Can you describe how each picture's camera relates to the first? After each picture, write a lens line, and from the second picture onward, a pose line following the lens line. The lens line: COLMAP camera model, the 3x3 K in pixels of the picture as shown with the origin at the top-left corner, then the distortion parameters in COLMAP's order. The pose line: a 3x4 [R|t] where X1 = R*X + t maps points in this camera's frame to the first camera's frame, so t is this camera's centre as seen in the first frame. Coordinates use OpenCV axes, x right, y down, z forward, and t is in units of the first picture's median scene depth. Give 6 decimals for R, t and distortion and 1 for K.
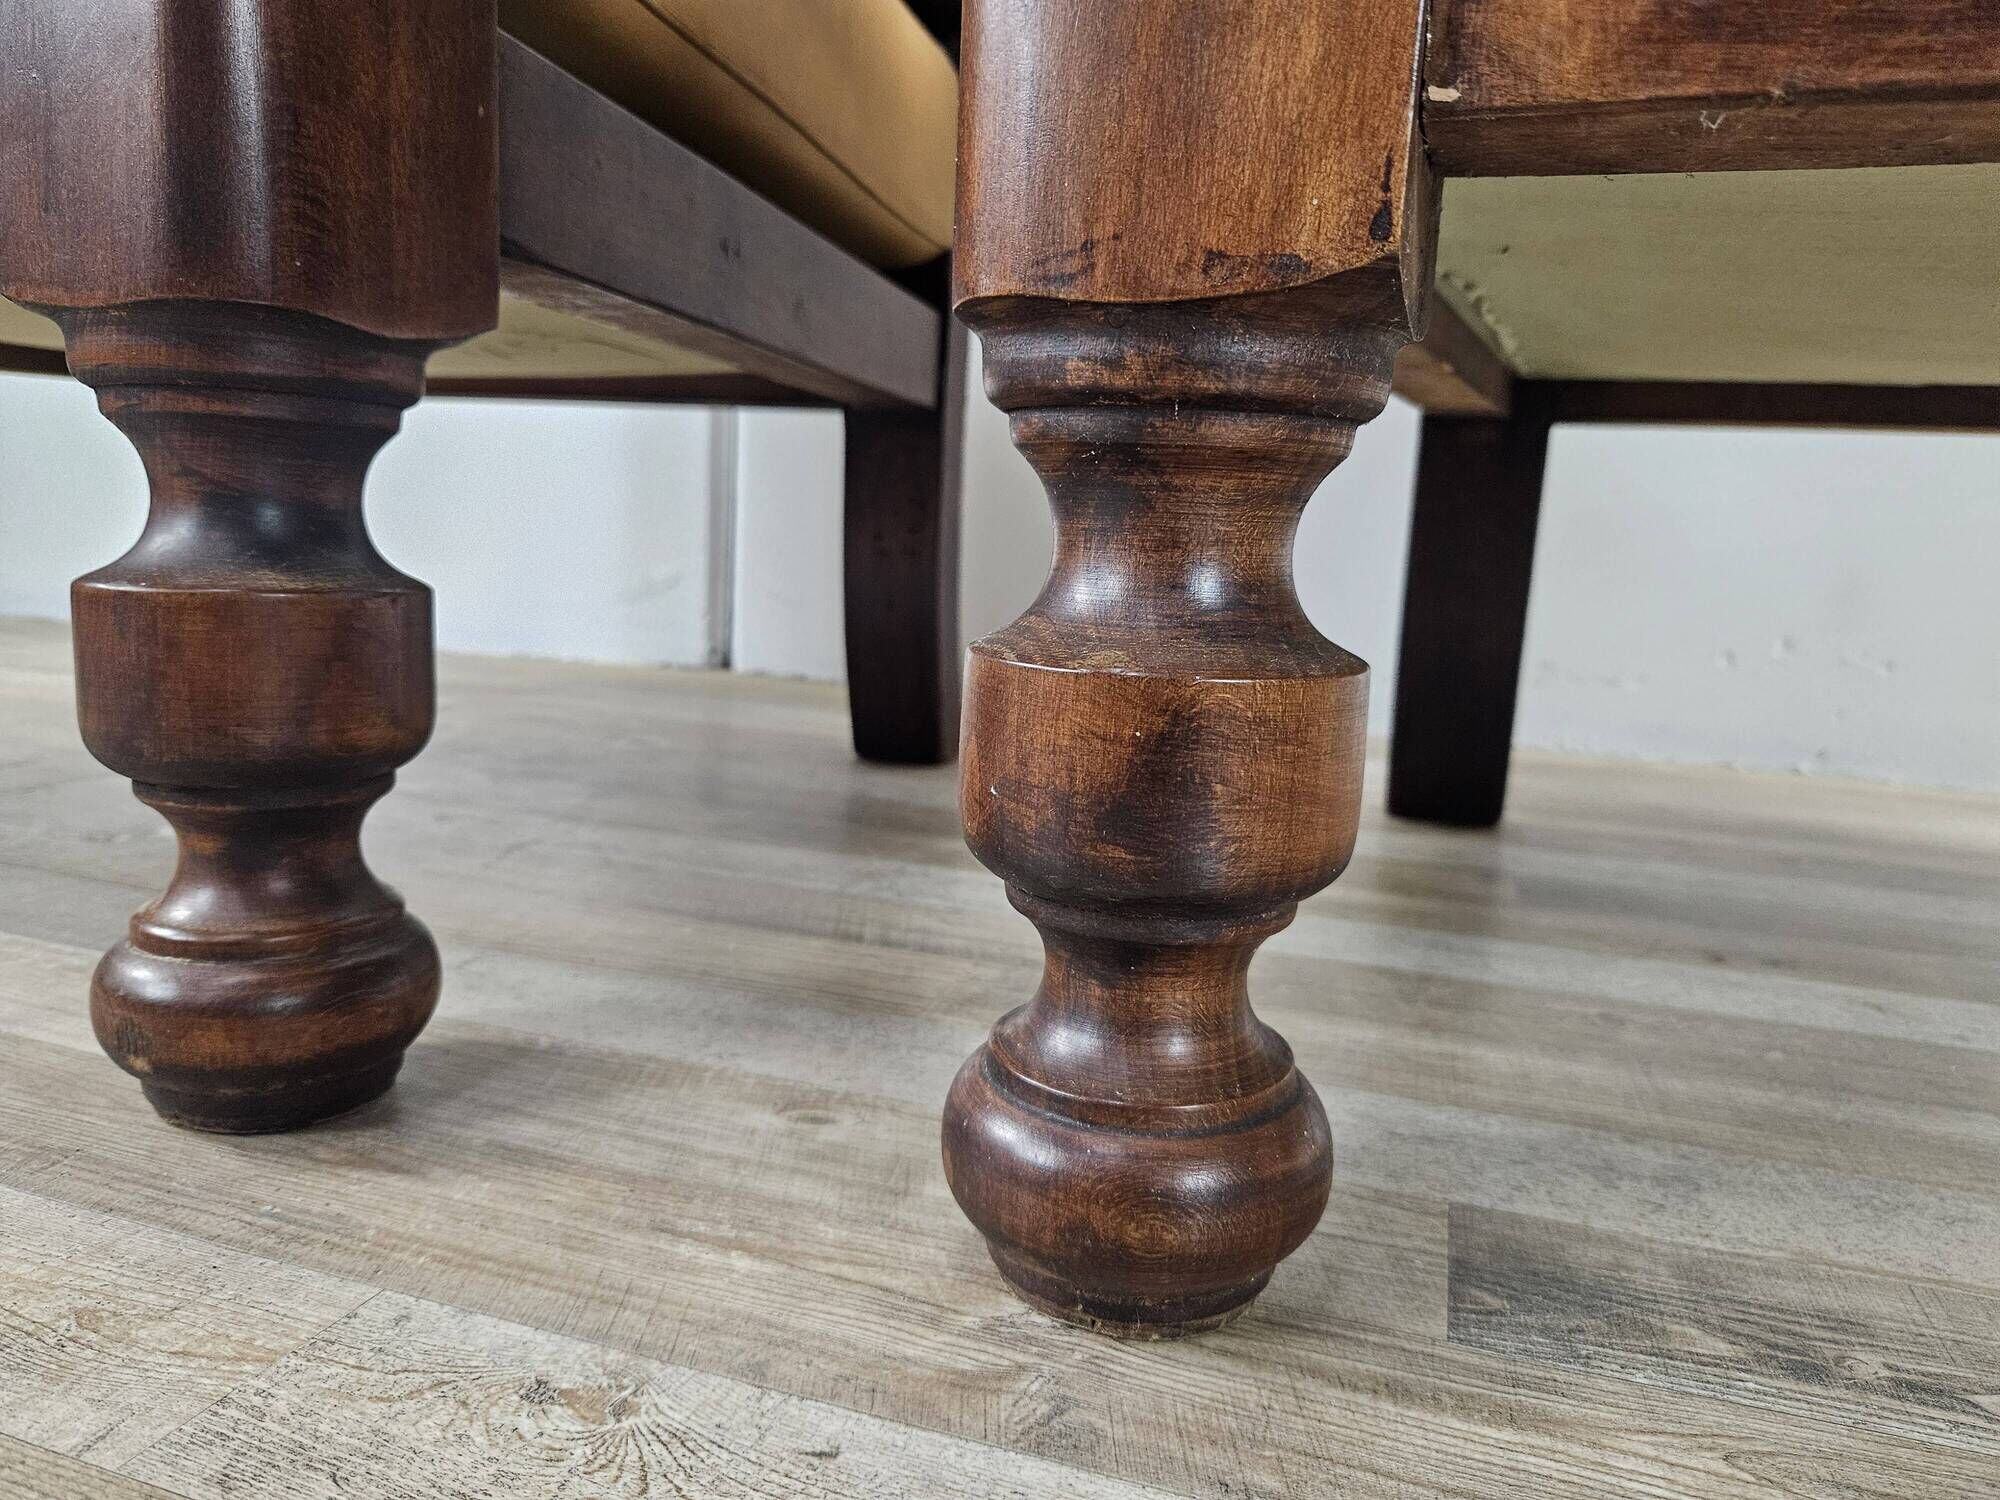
lens RADIAL K [[1380.6, 0, 999.9], [0, 1380.6, 759.6], [0, 0, 1]] dist [0.033788, -0.037348]
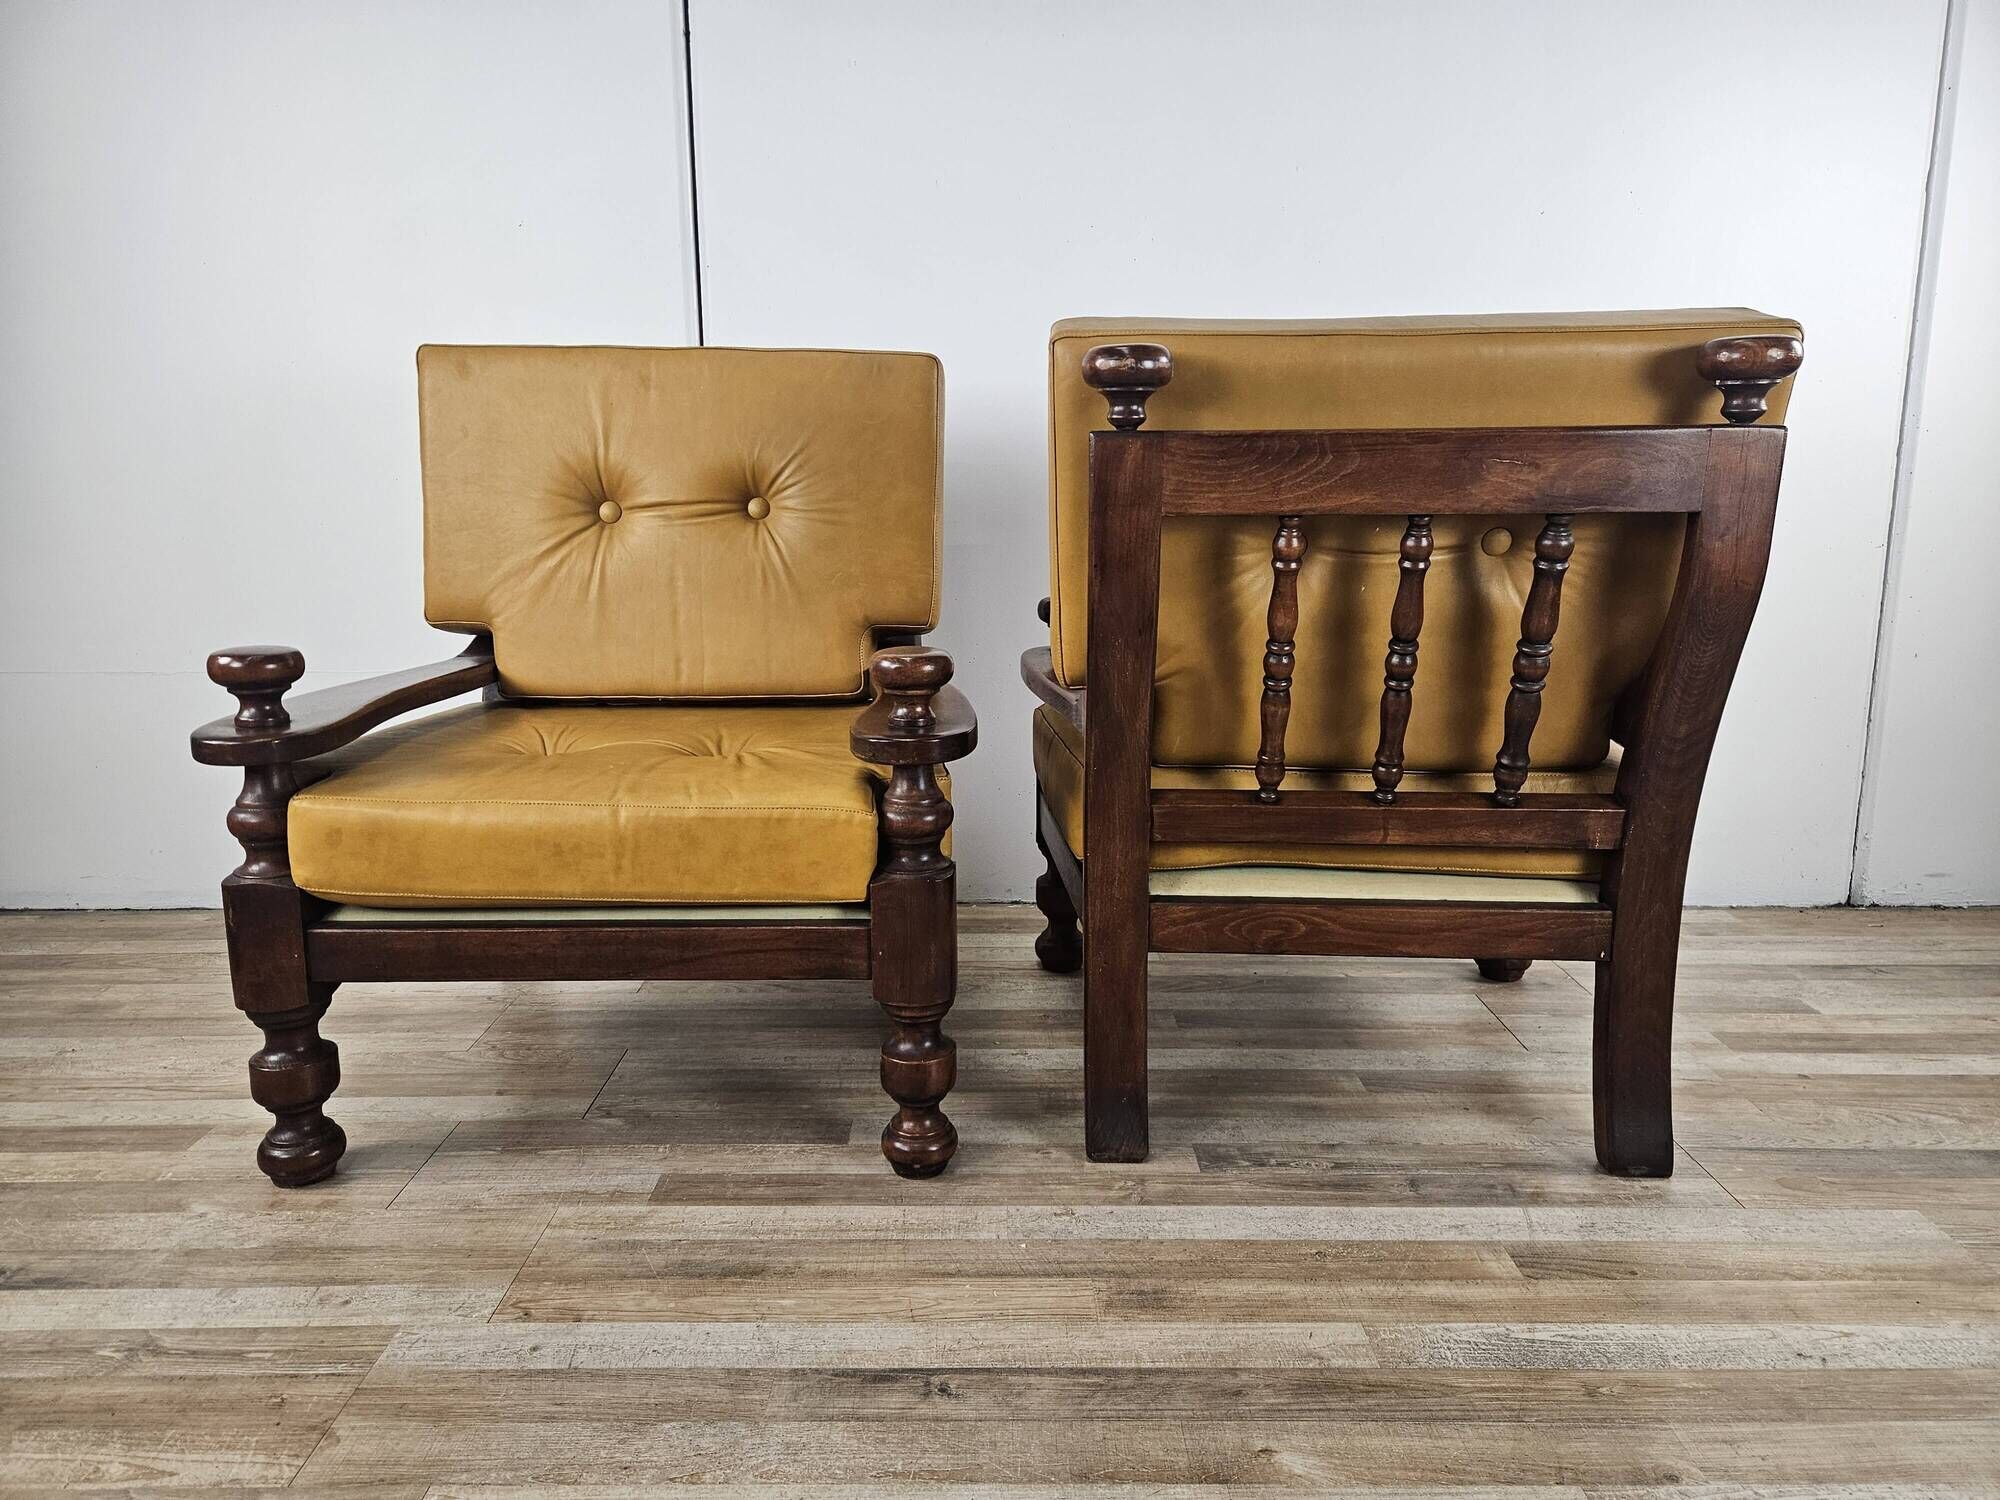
lens RADIAL K [[1380.6, 0, 995.9], [0, 1380.6, 707.7], [0, 0, 1]] dist [0.033788, -0.037348]
pose [[0.946878, -0.101225, 0.305246, -1.769509], [0.096392, 0.994864, 0.030905, -1.512402], [-0.306807, 0.000160, 0.951772, -3.616887]]
